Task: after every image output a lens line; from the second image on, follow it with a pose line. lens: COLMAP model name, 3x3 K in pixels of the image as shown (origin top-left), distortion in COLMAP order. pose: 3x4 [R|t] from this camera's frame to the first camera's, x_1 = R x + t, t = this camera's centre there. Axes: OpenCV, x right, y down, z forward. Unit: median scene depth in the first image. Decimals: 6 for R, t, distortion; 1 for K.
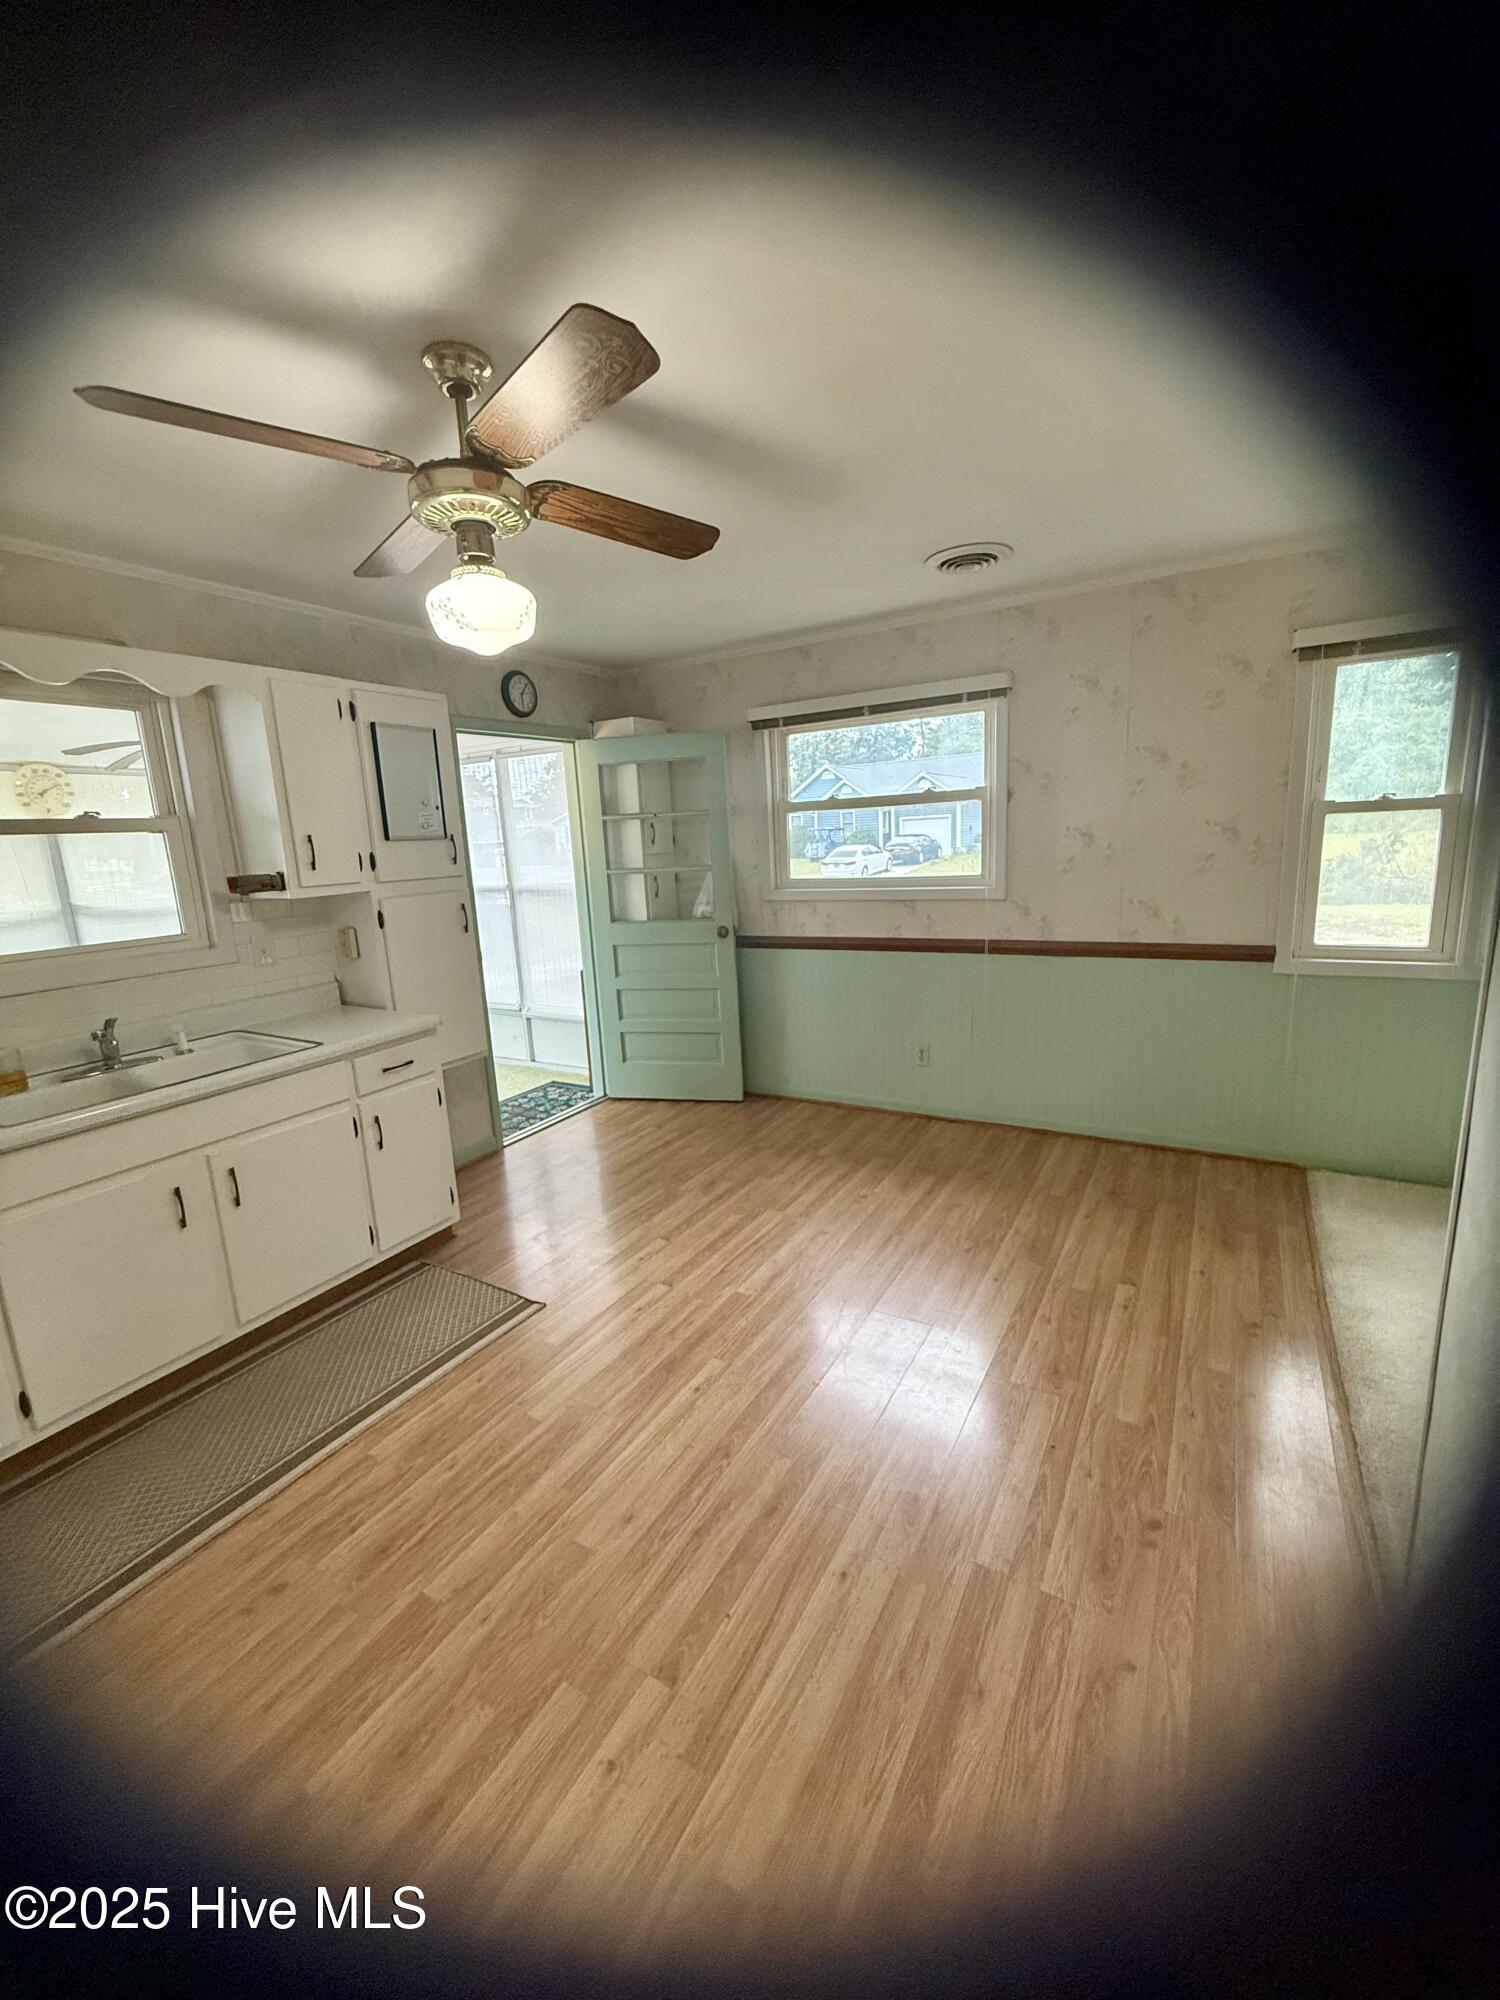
lens RADIAL K [[793.3, 0, 753.4], [0, 793.3, 994.8], [0, 0, 1]] dist [0.000329, -0.000018]
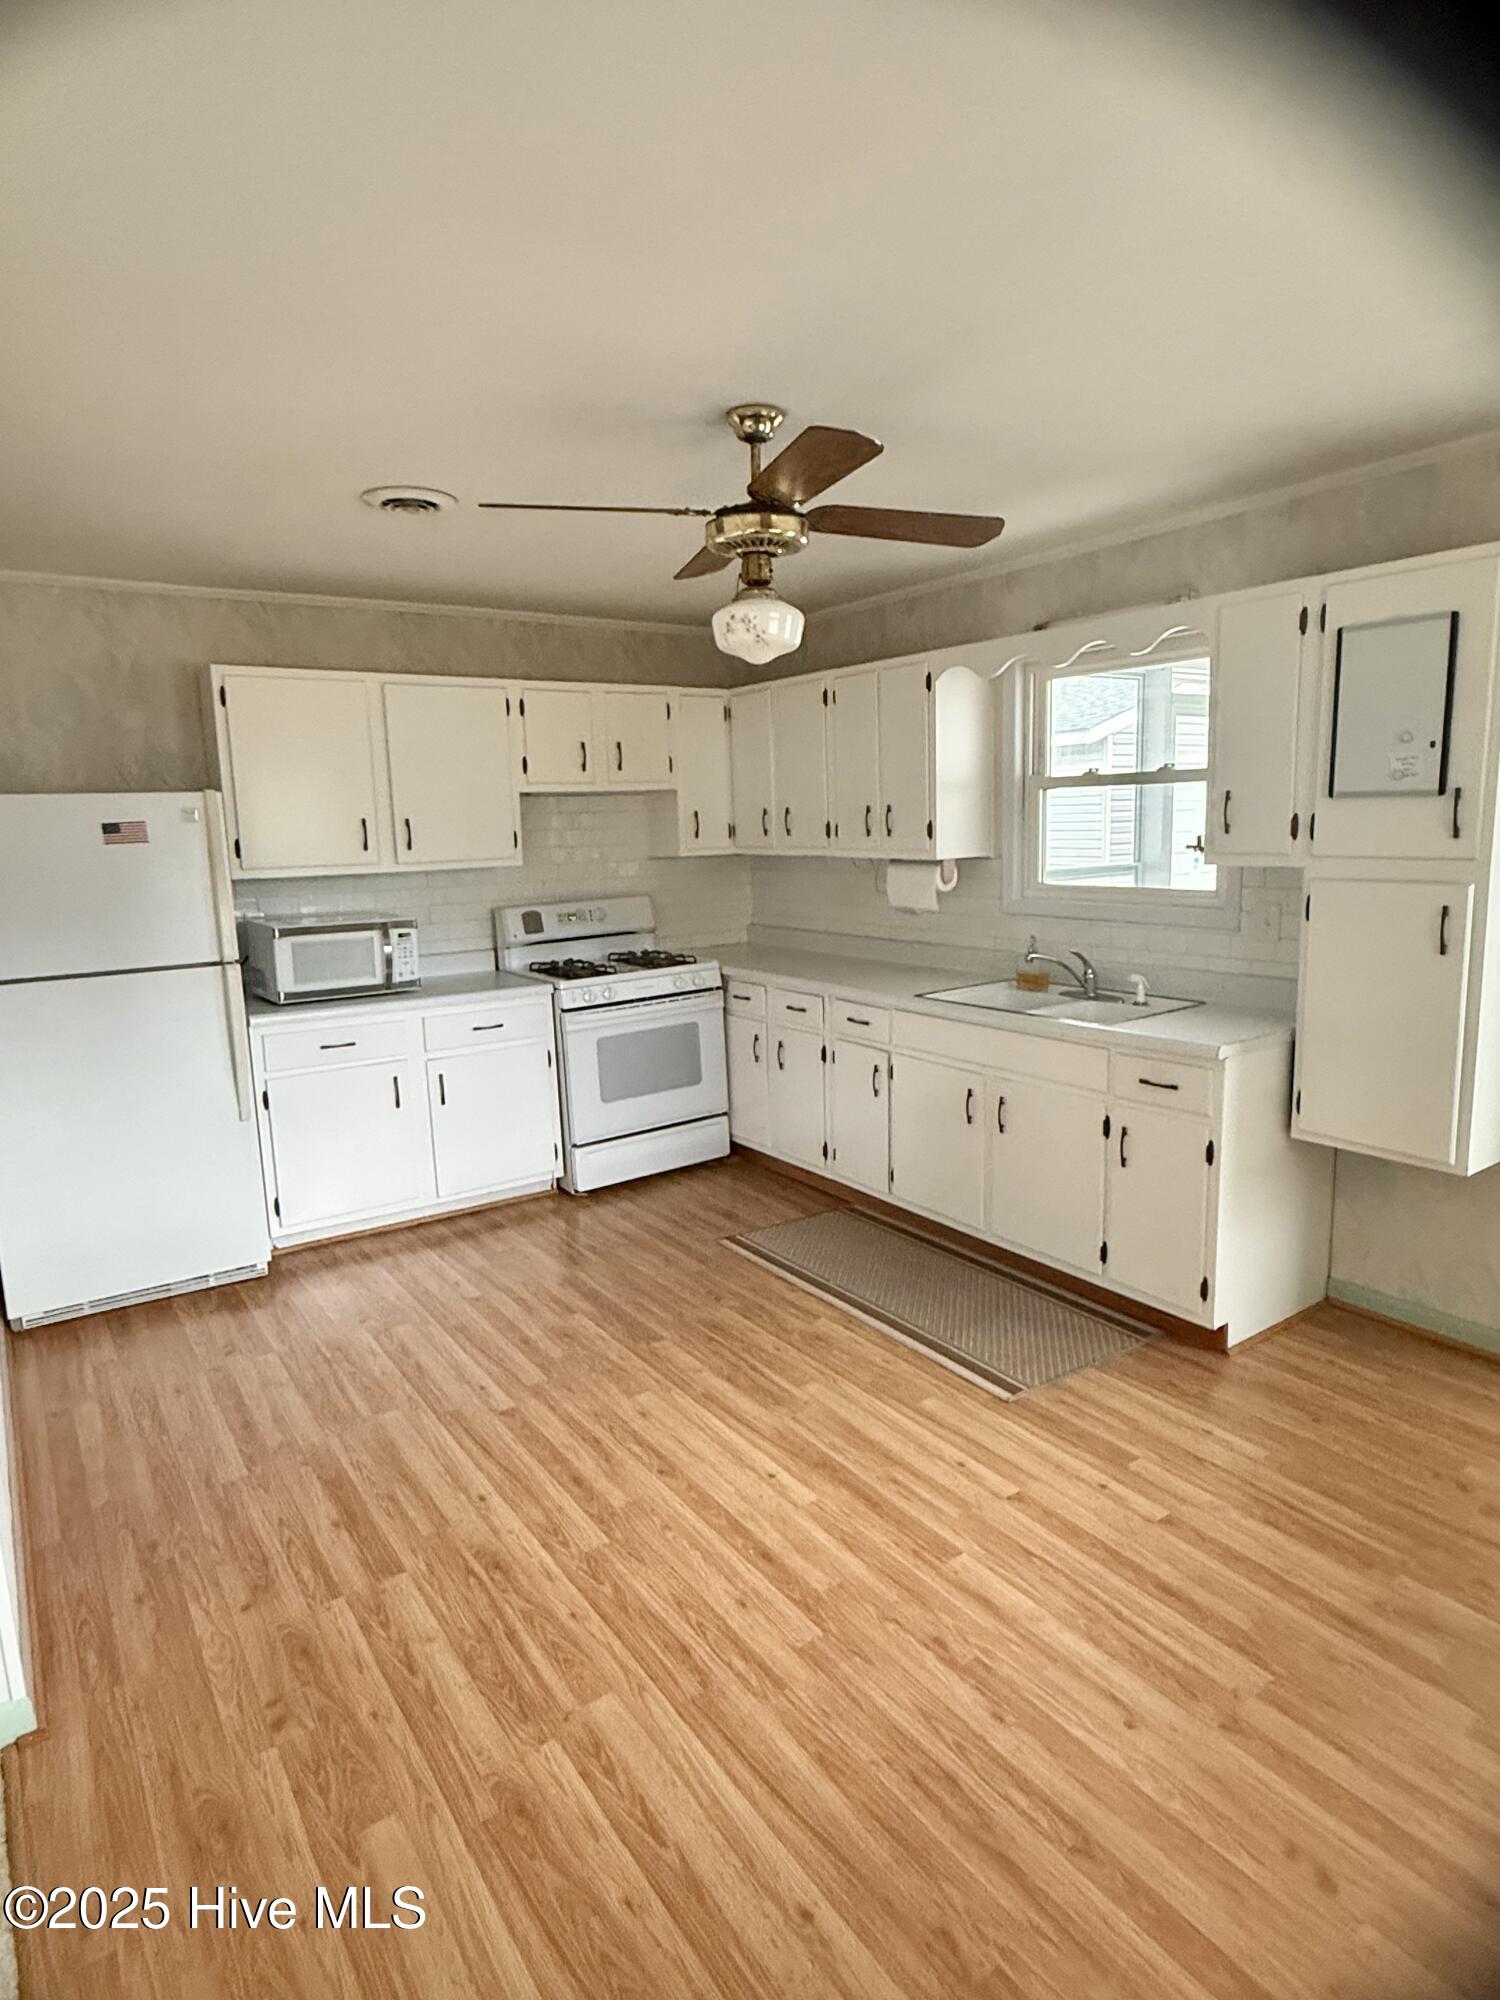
lens RADIAL K [[1123.7, 0, 750.7], [0, 1123.7, 993.6], [0, 0, 1]] dist [0.000479, 0.000070]
pose [[-0.413866, 0.206352, -0.886642, 0.665114], [-0.127408, 0.951254, 0.280861, -0.246969], [0.901378, 0.229204, -0.367401, 0.956207]]
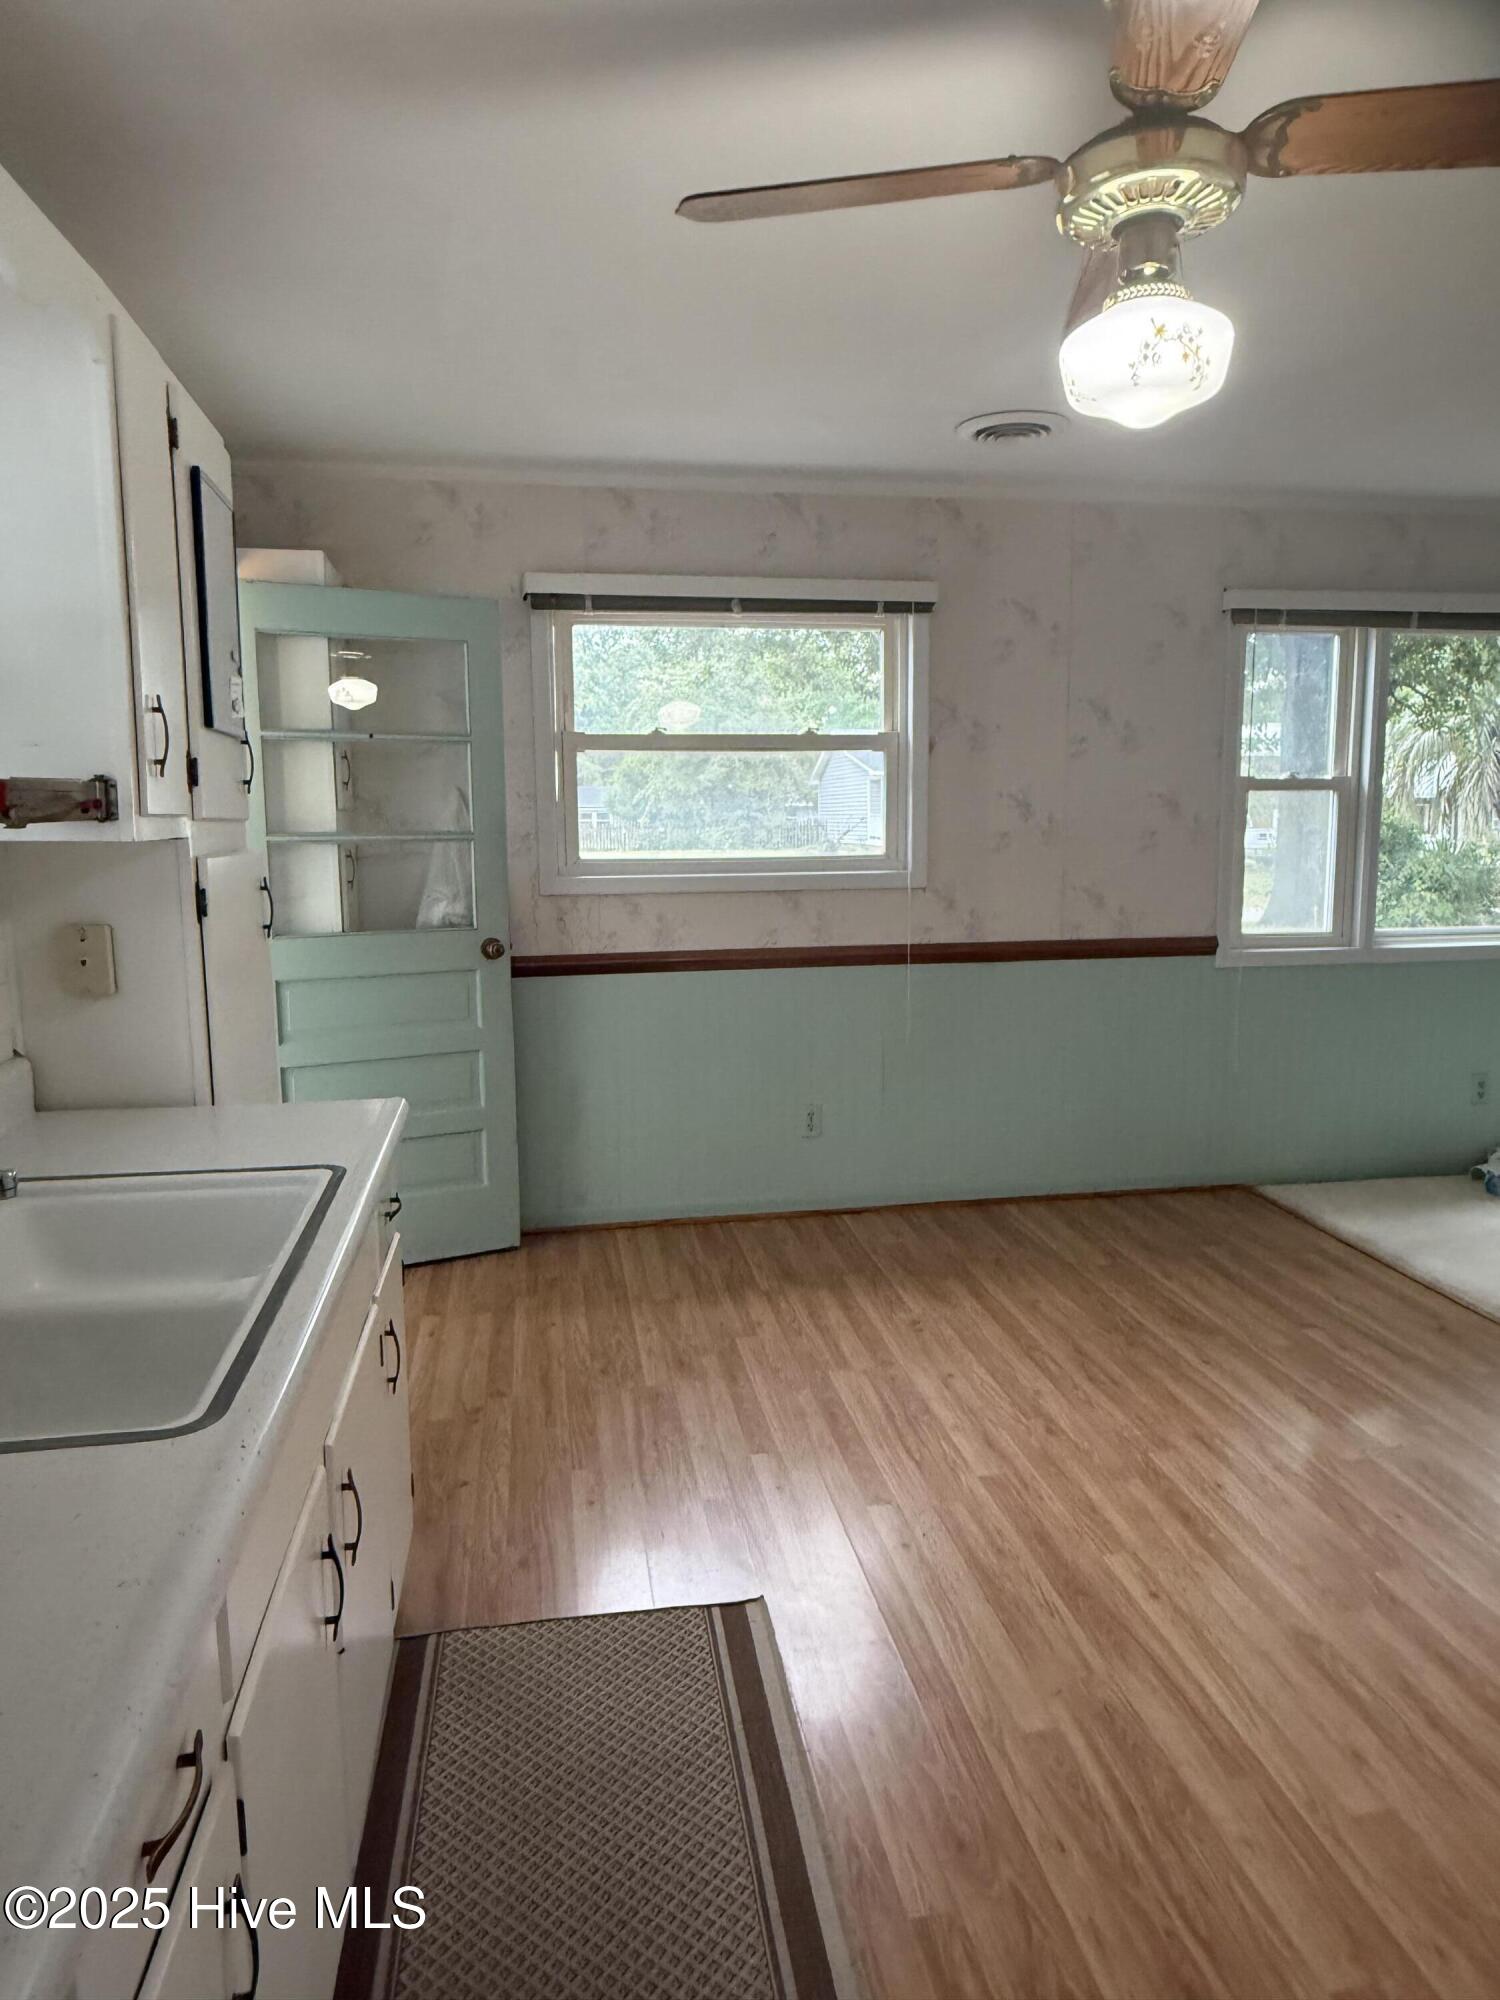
lens RADIAL K [[1278.6, 0, 750.0], [0, 1278.6, 1000.0], [0, 0, 1]] dist [-0.001508, -0.002596]
pose [[0.768035, -0.047751, 0.638625, -0.706703], [0.096211, 0.994502, -0.041346, 0.018892], [-0.633139, 0.093198, 0.768407, 0.265632]]
